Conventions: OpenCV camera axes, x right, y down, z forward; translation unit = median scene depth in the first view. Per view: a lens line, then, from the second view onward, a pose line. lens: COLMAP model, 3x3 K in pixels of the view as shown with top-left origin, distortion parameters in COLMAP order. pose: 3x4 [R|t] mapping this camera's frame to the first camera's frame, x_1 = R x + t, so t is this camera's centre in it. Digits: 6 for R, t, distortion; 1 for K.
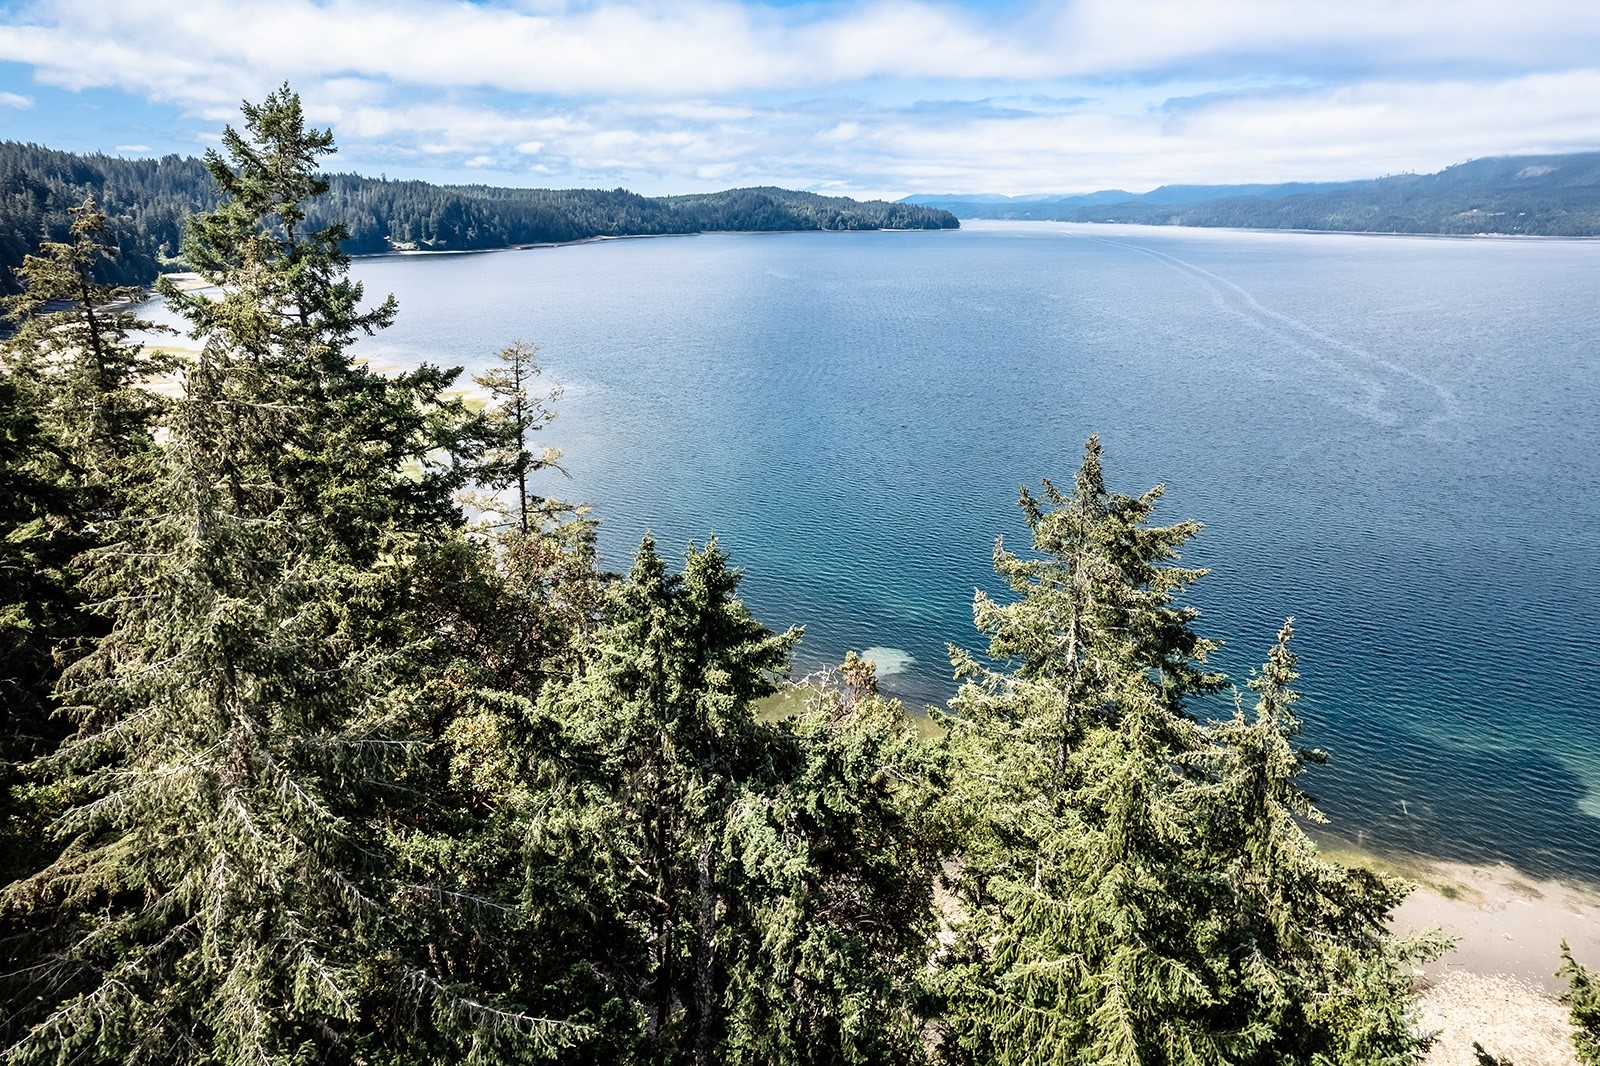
lens RADIAL K [[1049.6, 0, 800.0], [0, 1049.6, 533.0], [0, 0, 1]] dist [-0.041825, 0.001175]
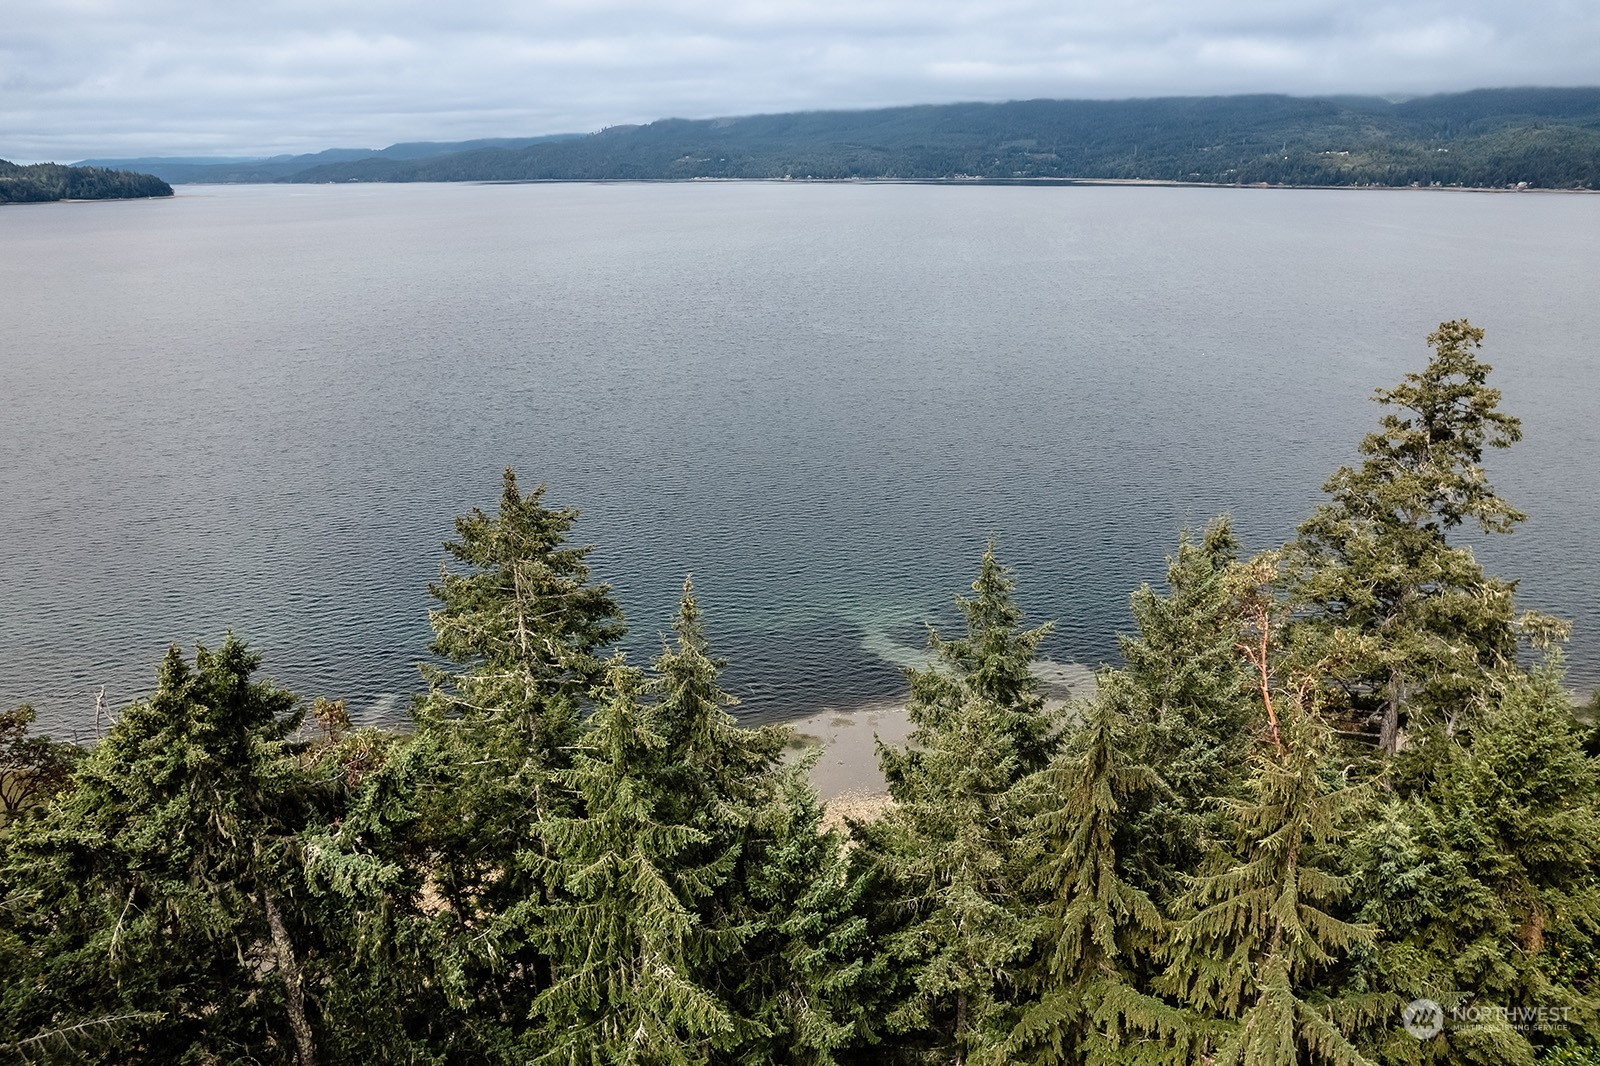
lens RADIAL K [[1049.6, 0, 800.0], [0, 1049.6, 533.0], [0, 0, 1]] dist [-0.041825, 0.001175]
pose [[0.788900, -0.226156, 0.571393, -0.218513], [0.209751, 0.973075, 0.095545, -0.080196], [-0.577617, 0.044475, 0.815096, -0.277461]]
